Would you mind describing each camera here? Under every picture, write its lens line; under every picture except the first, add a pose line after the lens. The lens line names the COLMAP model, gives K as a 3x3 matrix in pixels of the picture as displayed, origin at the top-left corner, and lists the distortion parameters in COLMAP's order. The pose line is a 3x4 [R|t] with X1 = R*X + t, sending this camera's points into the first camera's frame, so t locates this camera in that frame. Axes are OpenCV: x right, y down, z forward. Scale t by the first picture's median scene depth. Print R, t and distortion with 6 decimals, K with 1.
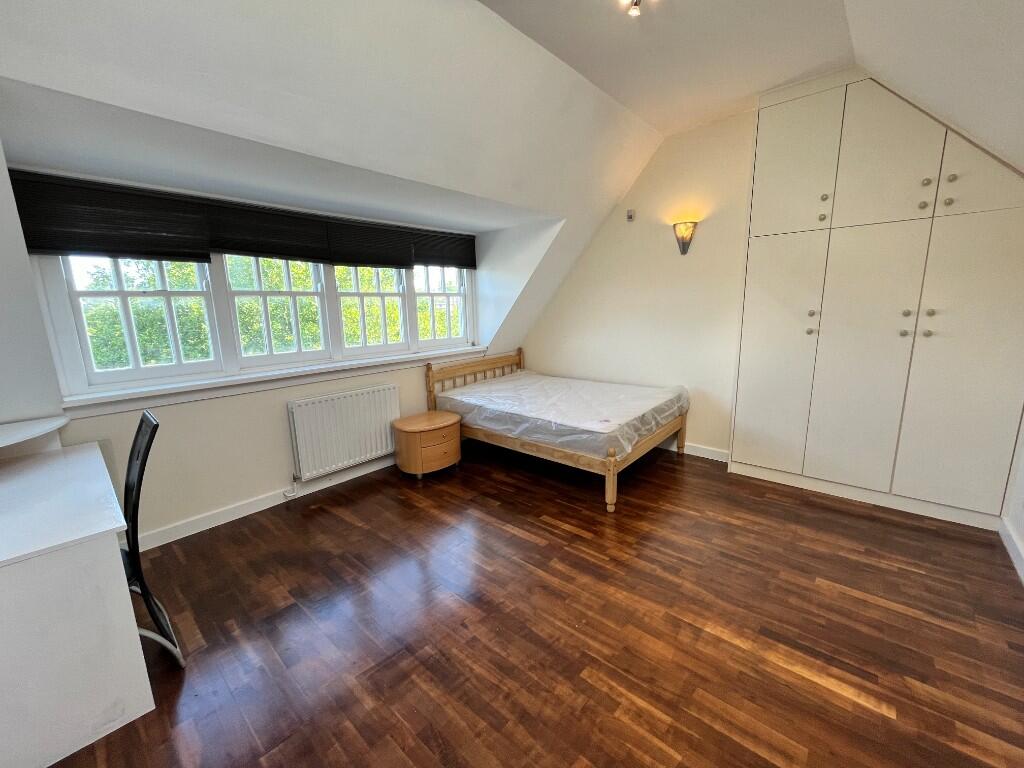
lens RADIAL K [[417.8, 0, 512.3], [0, 417.8, 383.8], [0, 0, 1]] dist [-0.004192, -0.000674]
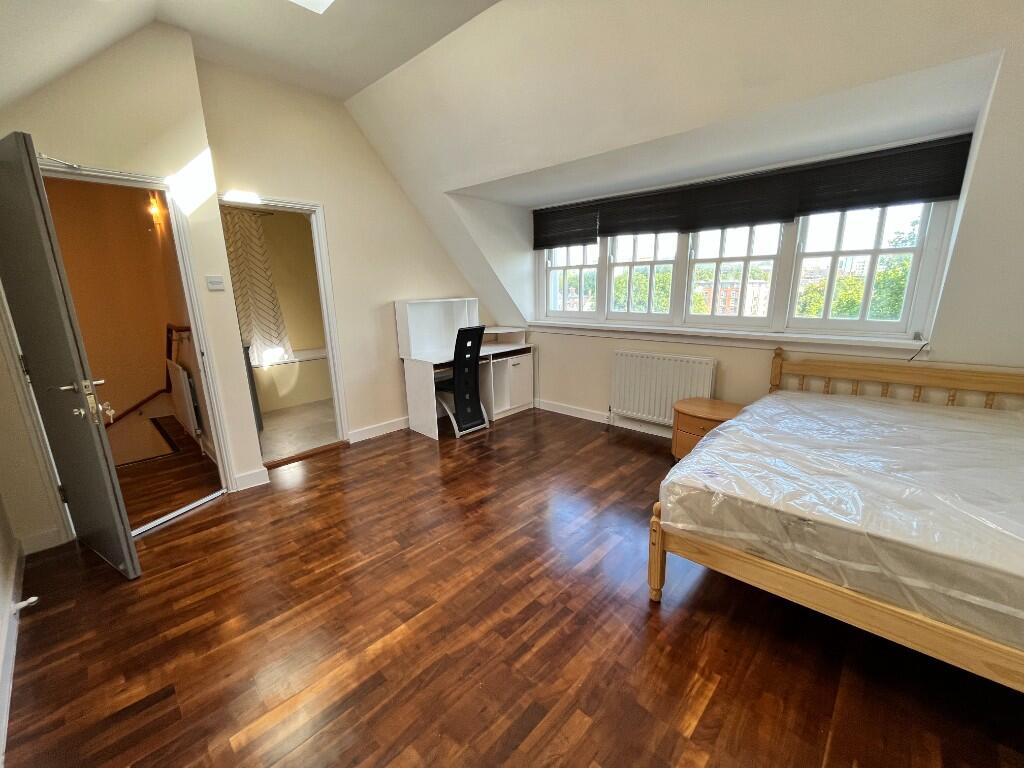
lens RADIAL K [[417.8, 0, 513.4], [0, 417.8, 387.6], [0, 0, 1]] dist [-0.004192, -0.000674]
pose [[-0.031963, 0.259976, -0.965086, 0.971790], [-0.165896, 0.950806, 0.261624, -0.168969], [0.985625, 0.168467, 0.012738, 0.901719]]
